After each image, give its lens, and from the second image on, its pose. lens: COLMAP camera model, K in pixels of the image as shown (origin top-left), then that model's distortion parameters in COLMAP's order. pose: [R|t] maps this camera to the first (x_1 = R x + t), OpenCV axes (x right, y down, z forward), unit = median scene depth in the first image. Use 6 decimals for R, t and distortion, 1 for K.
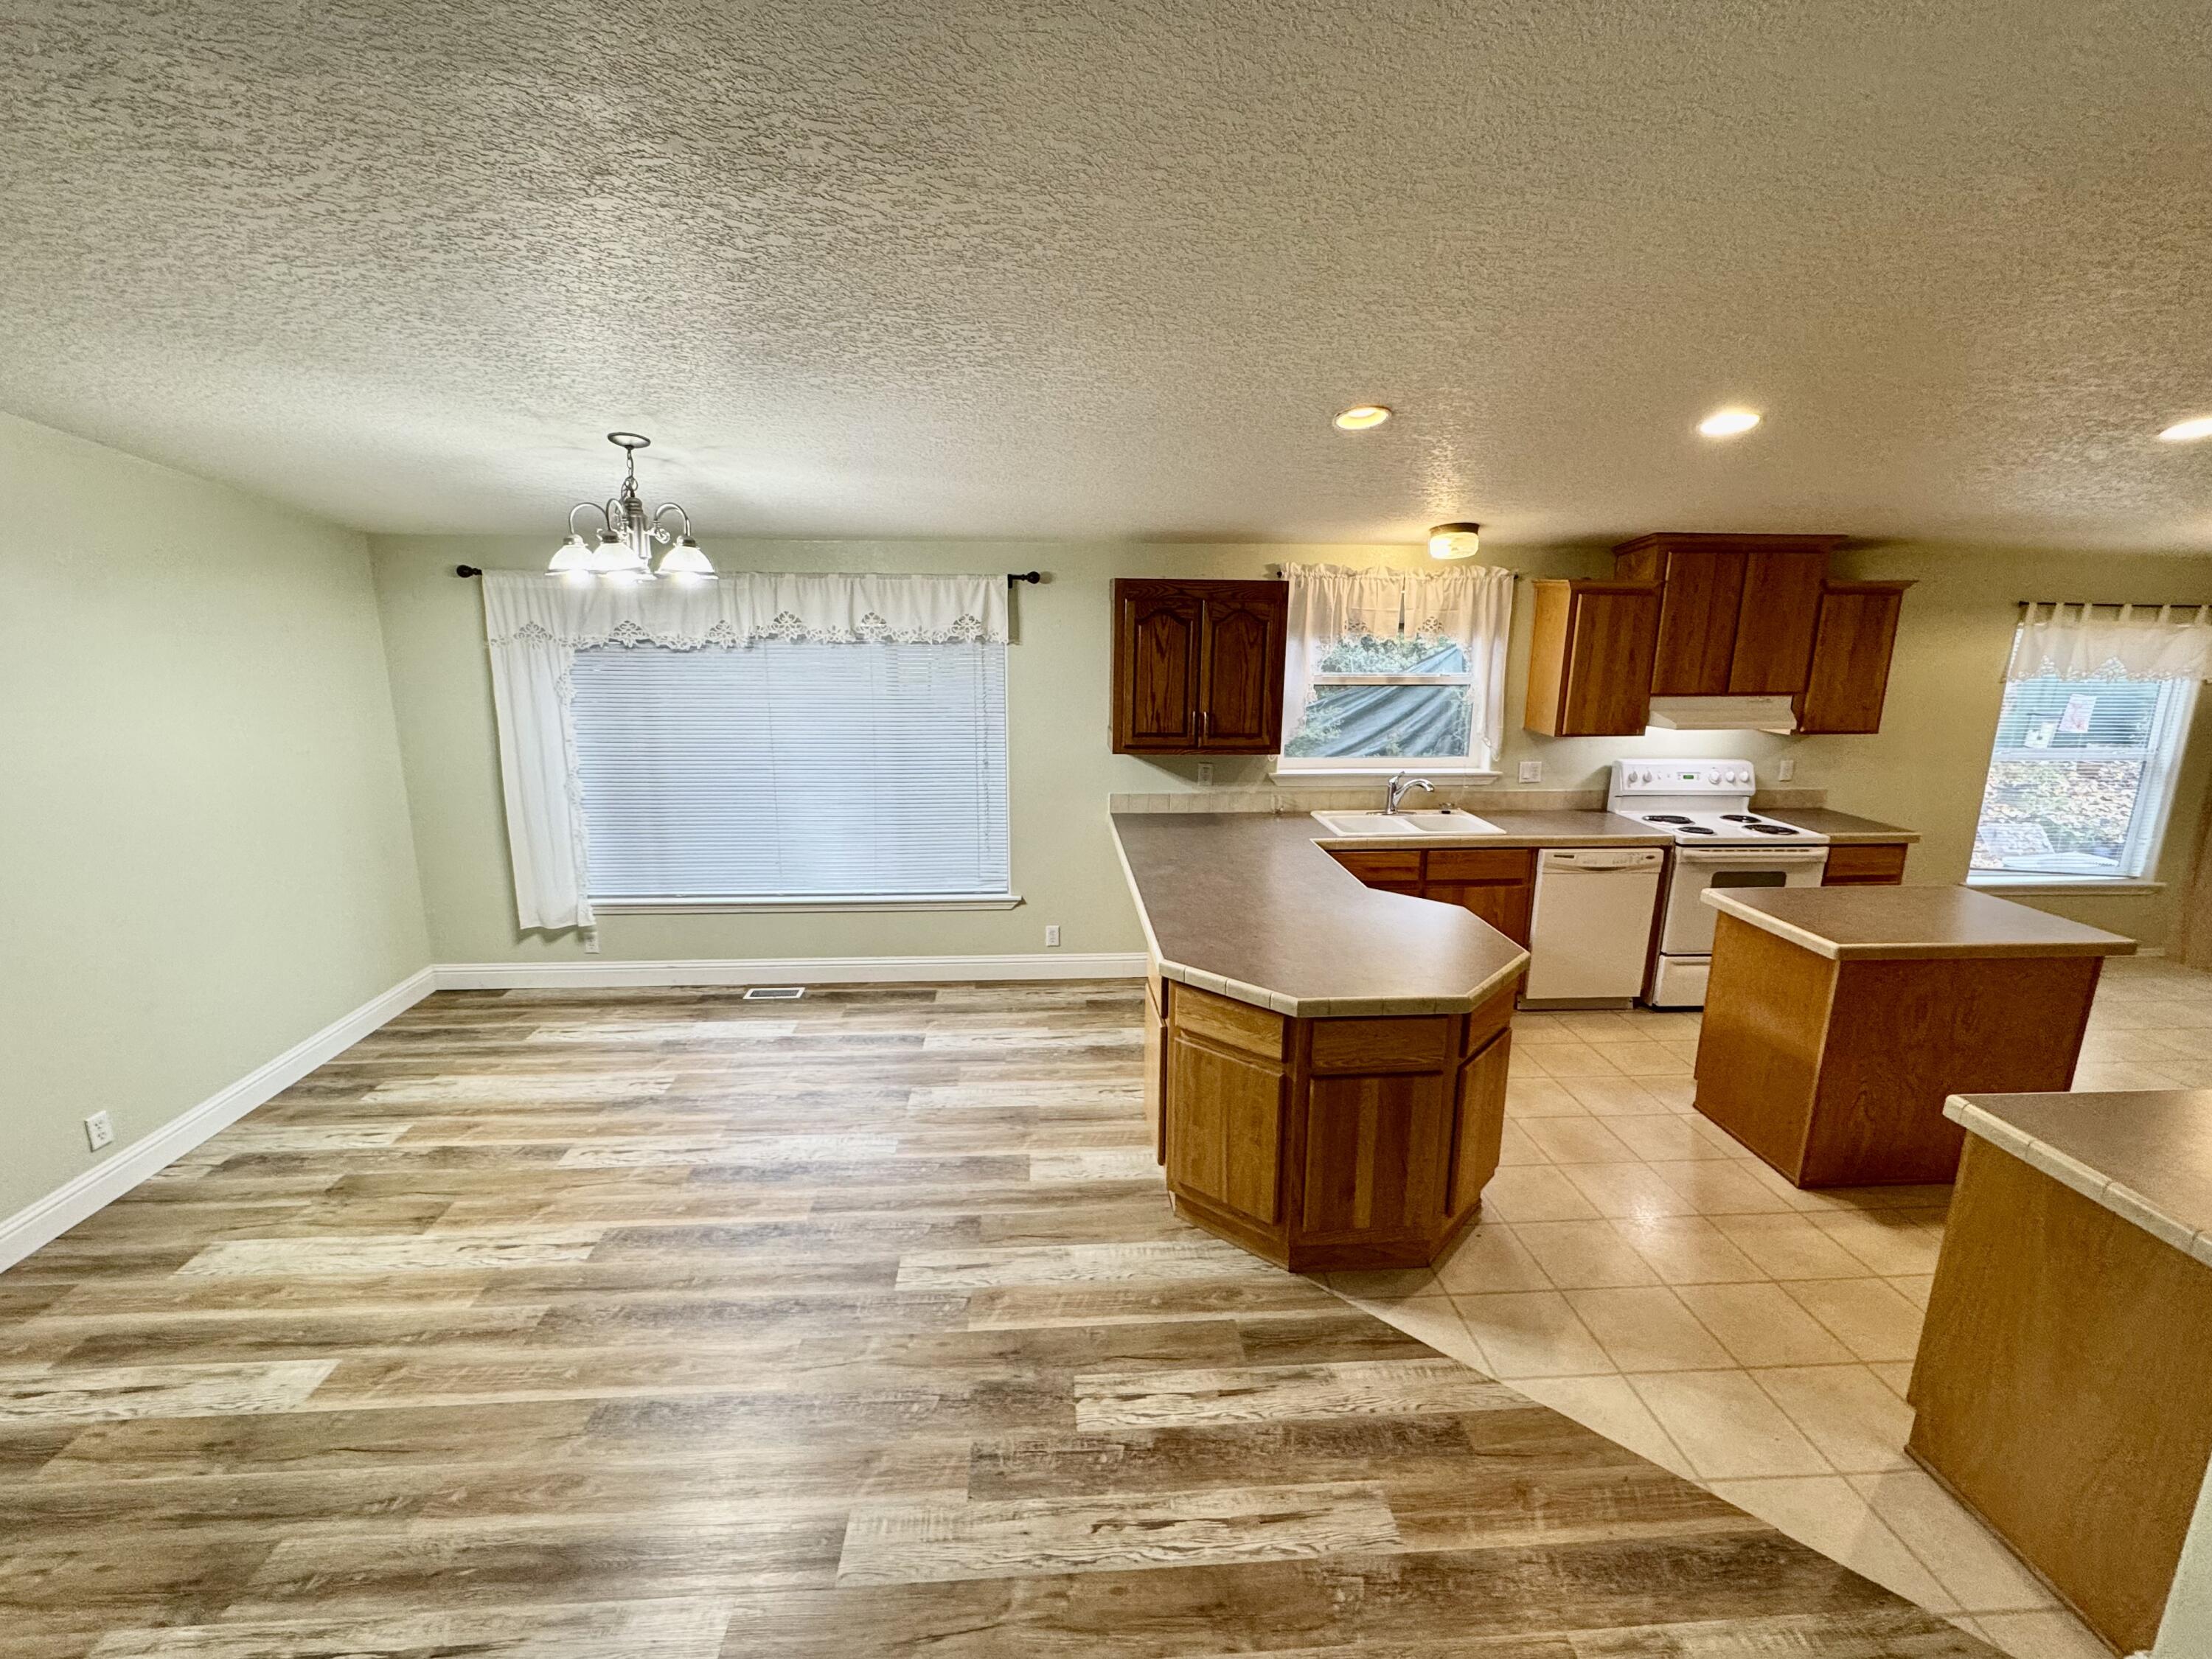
lens RADIAL K [[982.7, 0, 1111.6], [0, 982.7, 829.9], [0, 0, 1]] dist [0.000607, -0.000763]
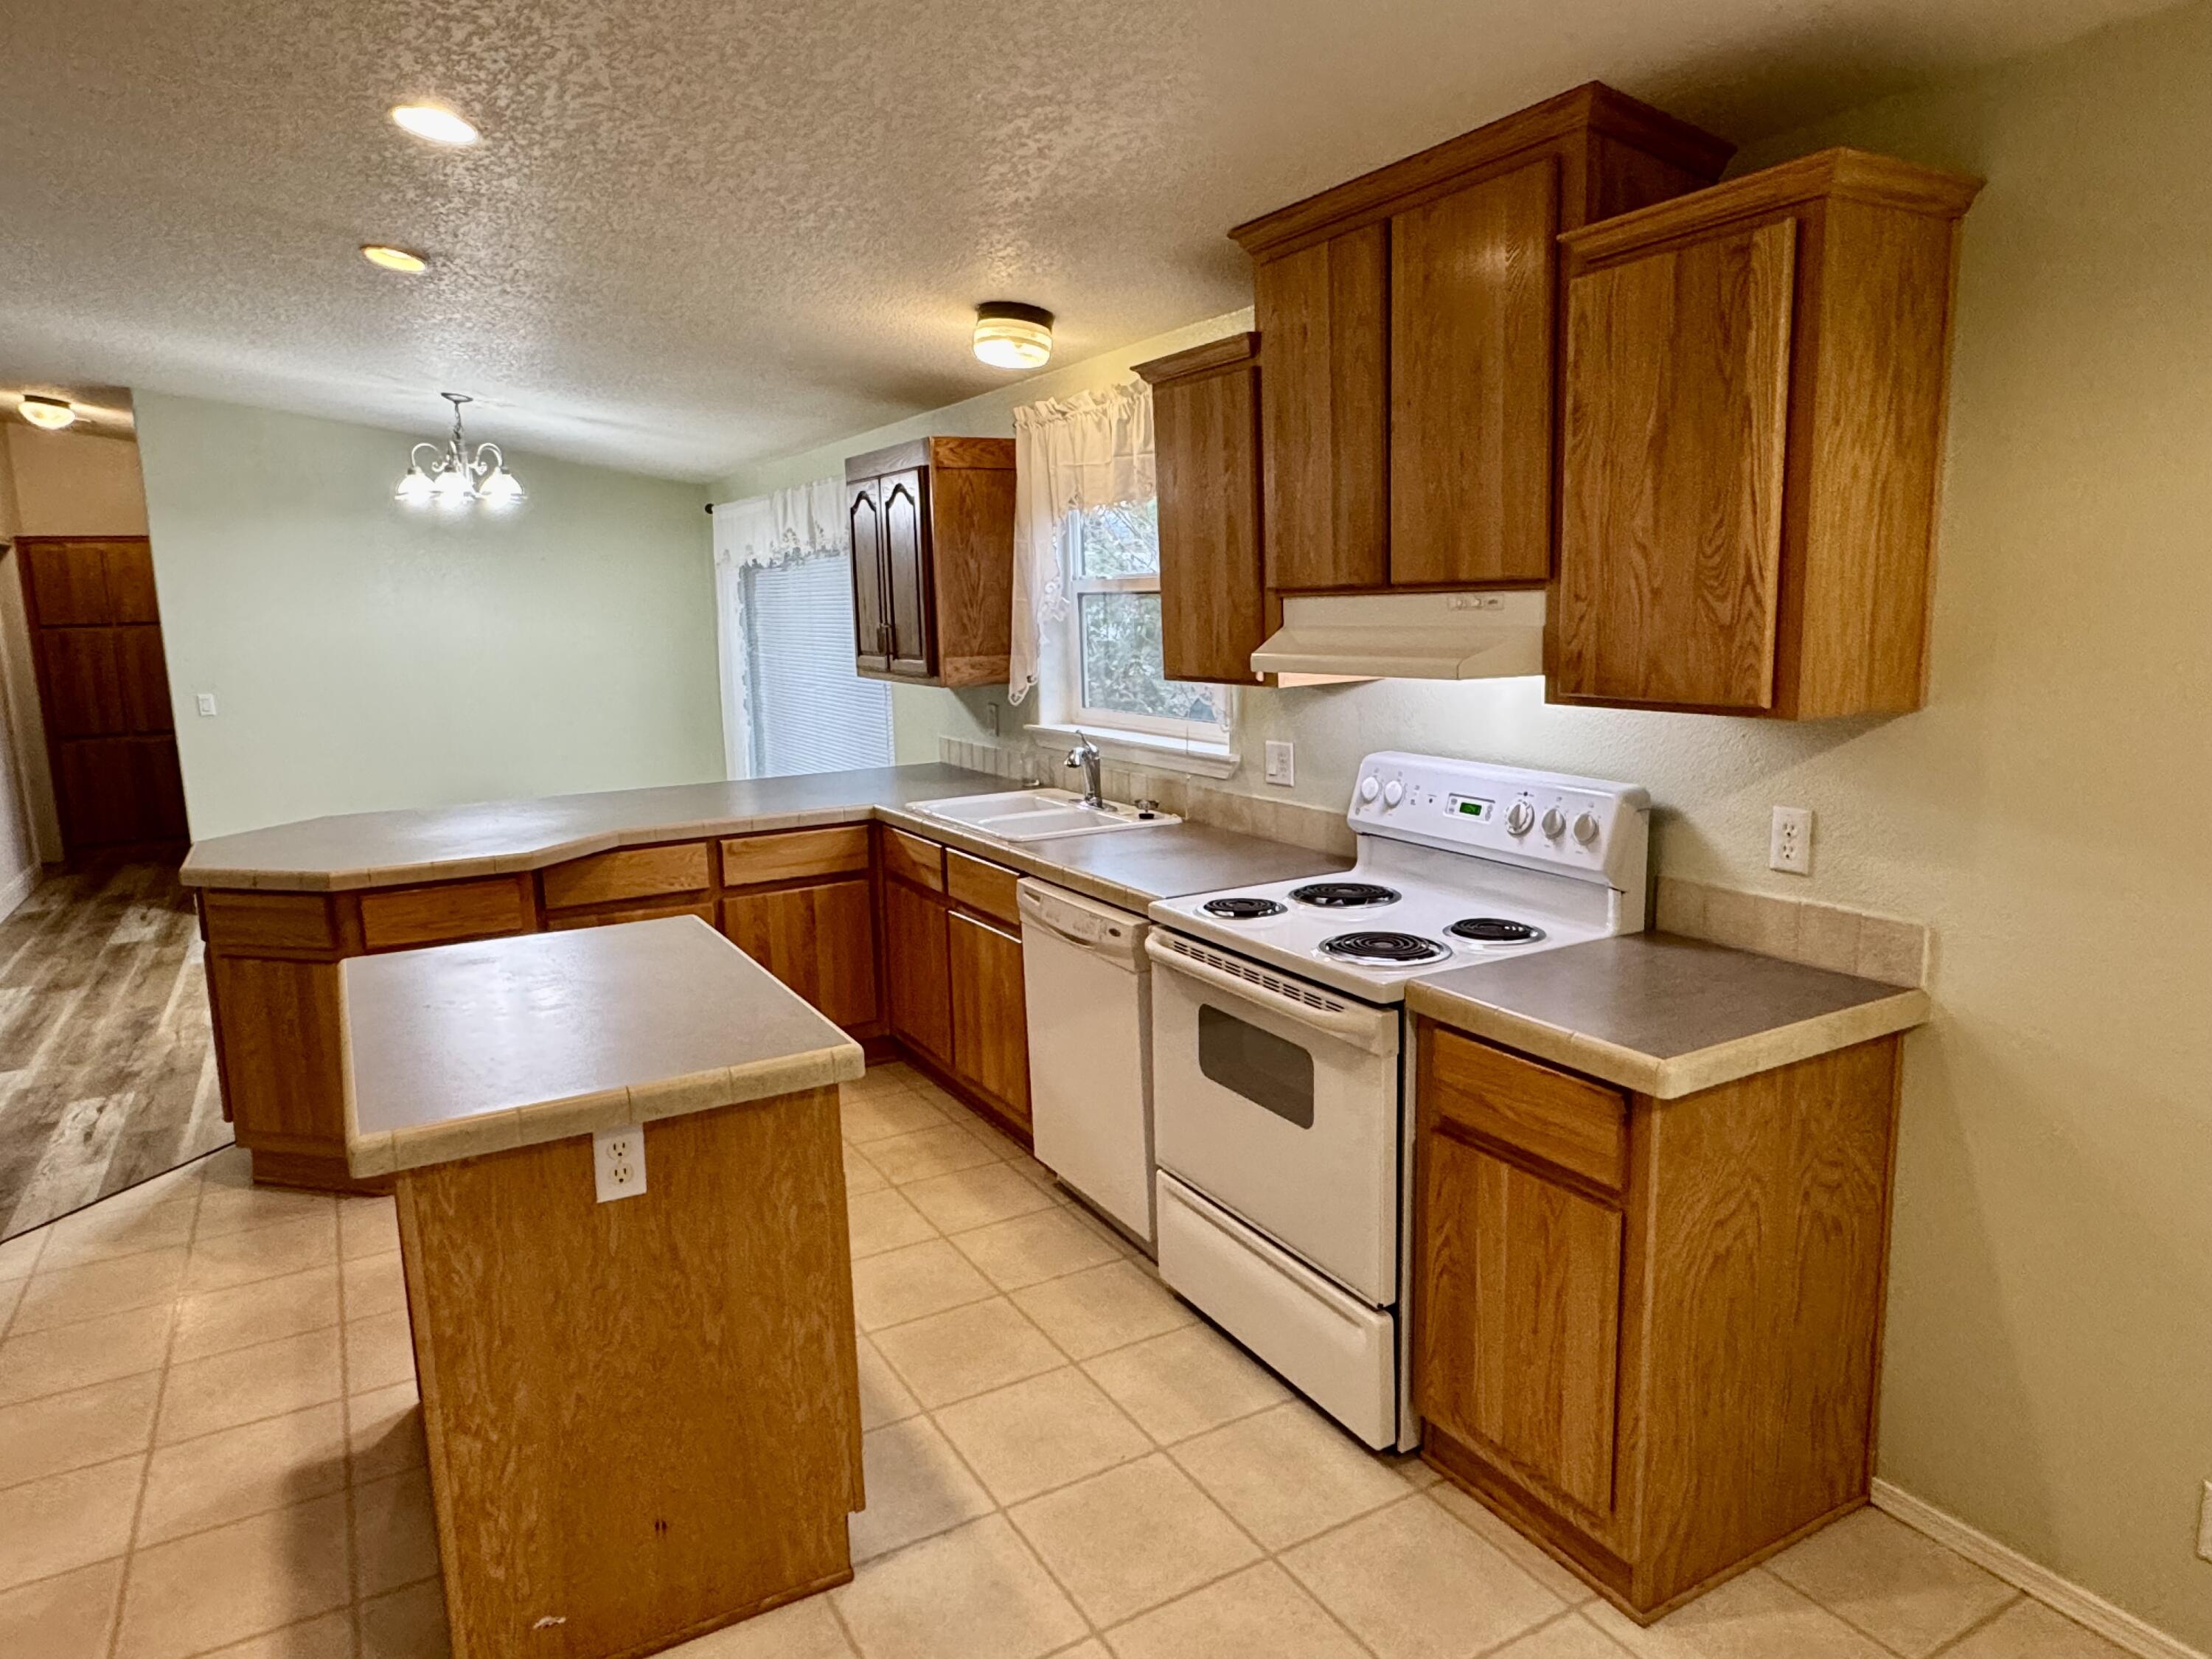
lens RADIAL K [[1371.7, 0, 1093.7], [0, 1371.7, 830.0], [0, 0, 1]] dist [-0.004435, 0.003299]
pose [[0.427748, 0.136350, -0.893555, 1.122603], [-0.173045, 0.982625, 0.067104, -0.062619], [0.887179, 0.125921, 0.443911, 0.699456]]
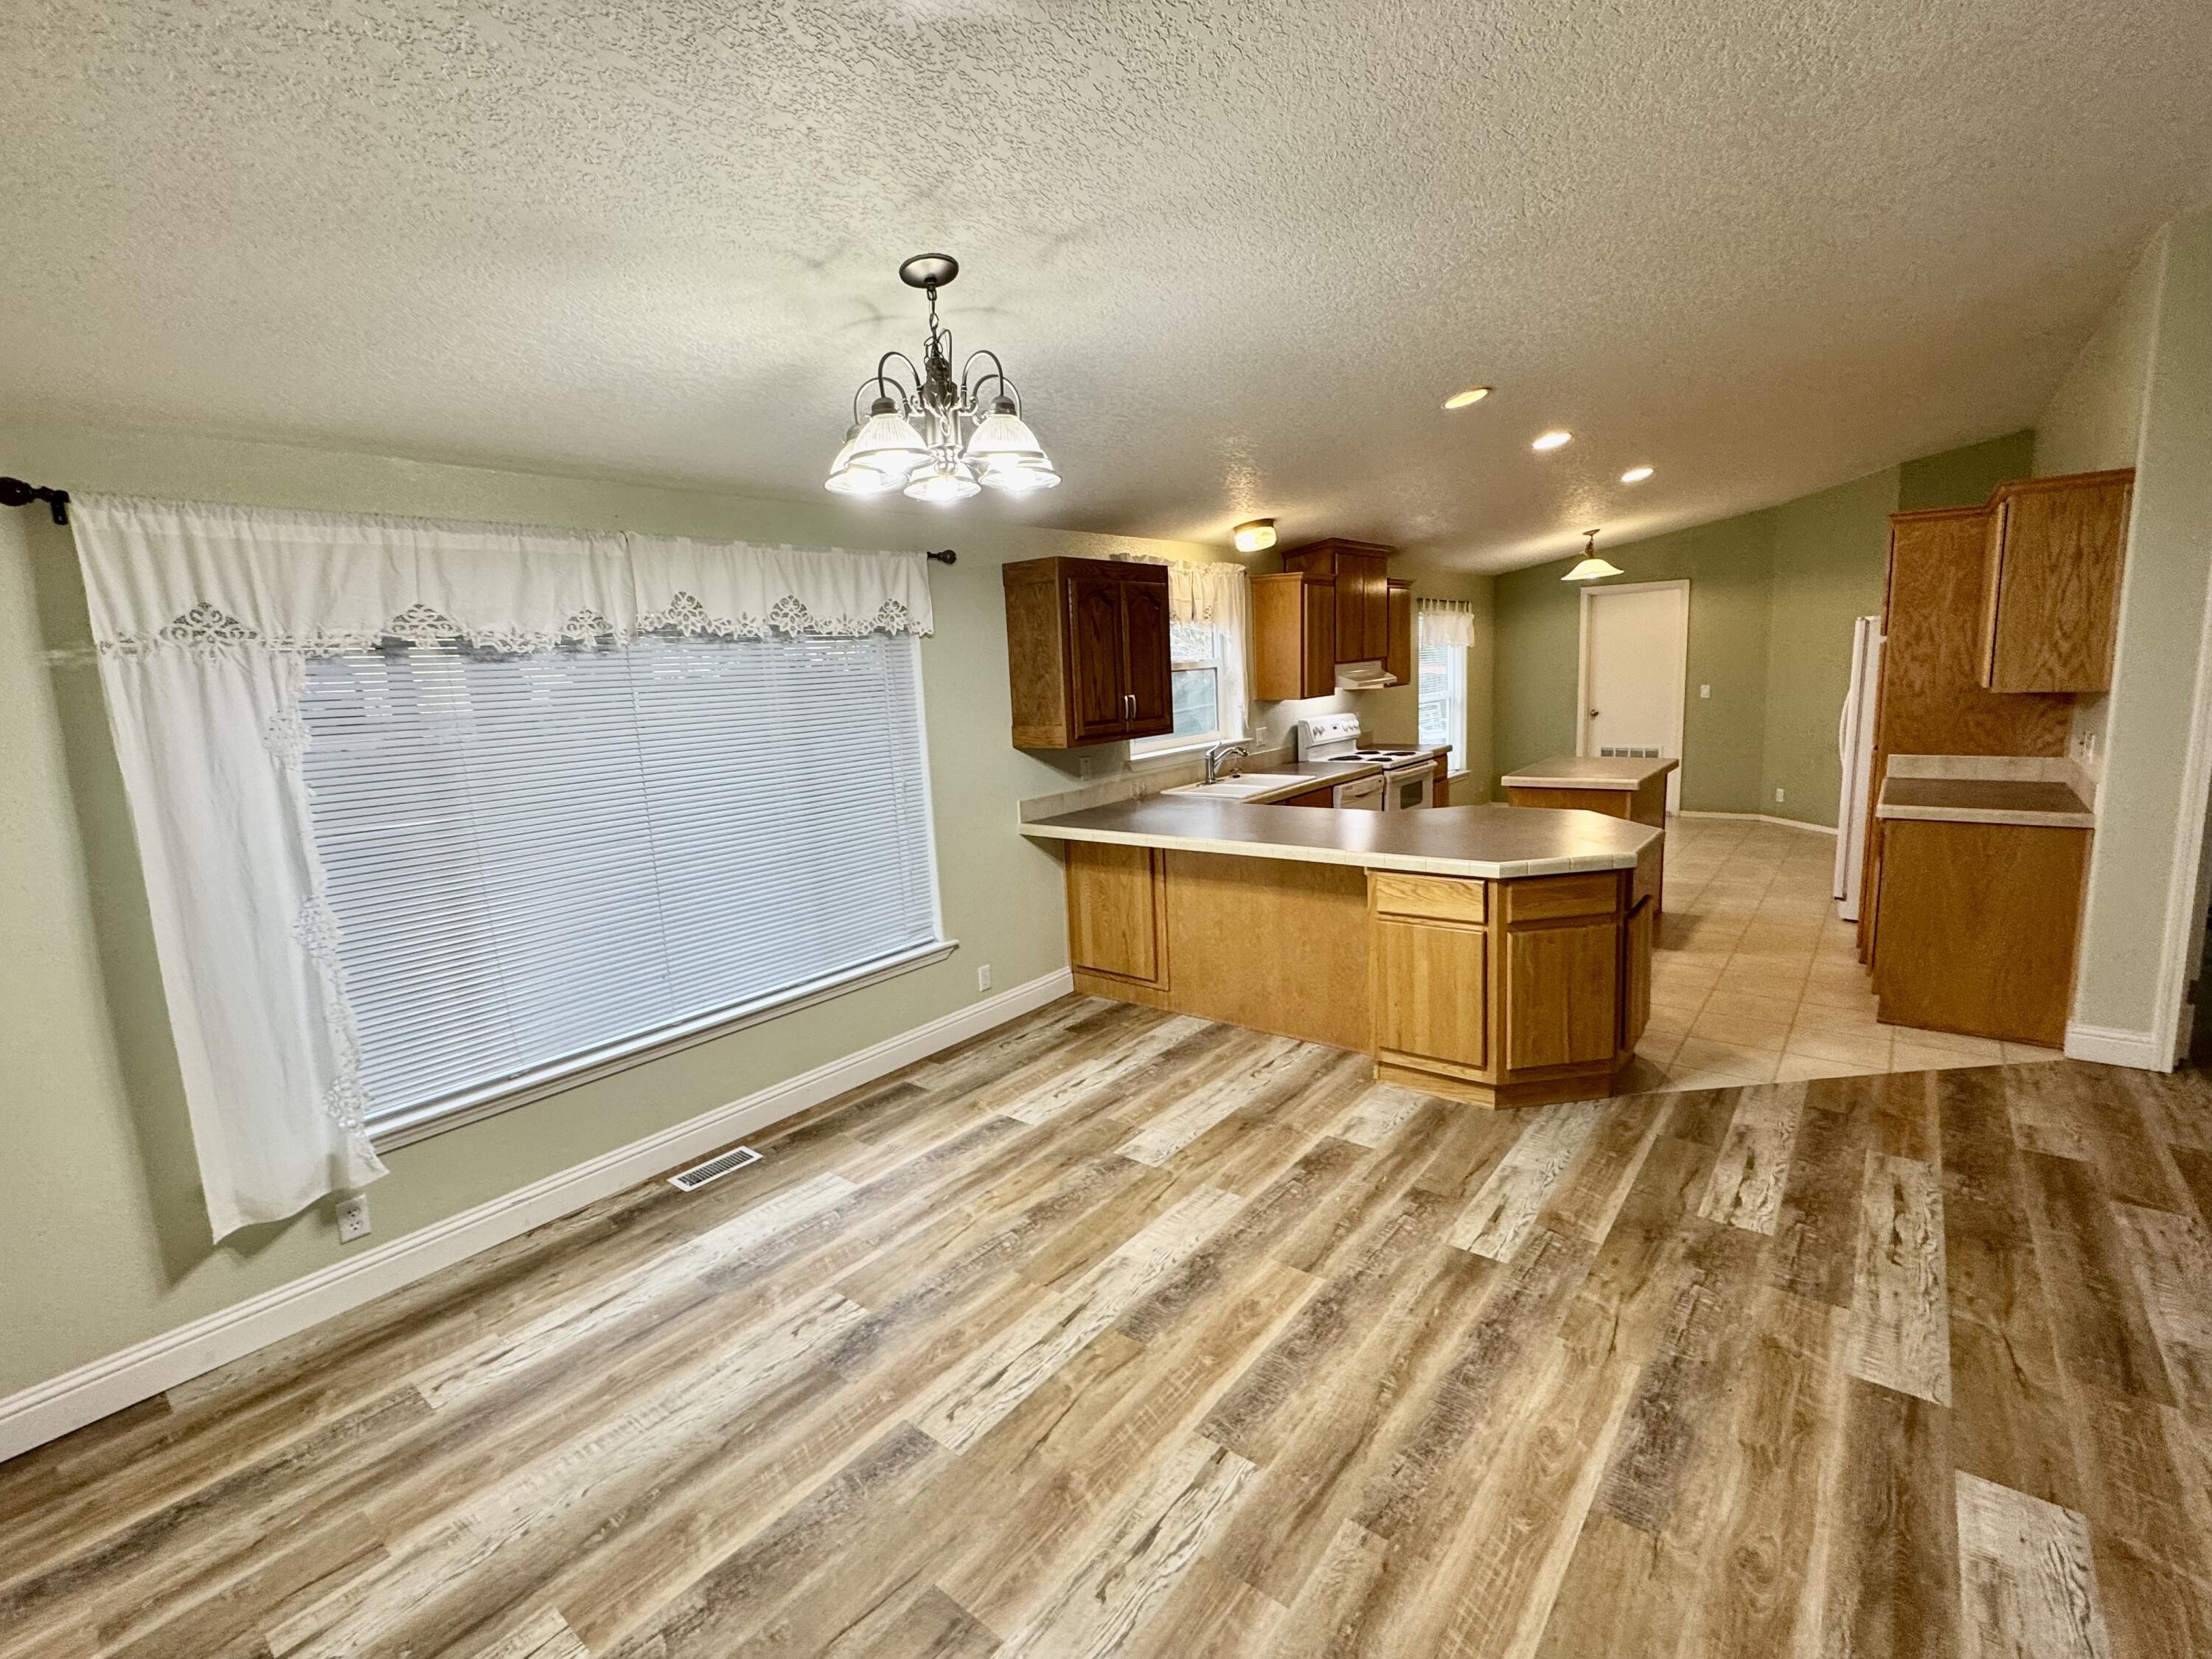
lens RADIAL K [[982.7, 0, 1105.5], [0, 982.7, 826.9], [0, 0, 1]] dist [0.000607, -0.000763]
pose [[0.679720, -0.161543, 0.715461, -0.652348], [0.216685, 0.976133, 0.014539, -0.011054], [-0.700734, 0.145147, 0.698501, 0.351000]]
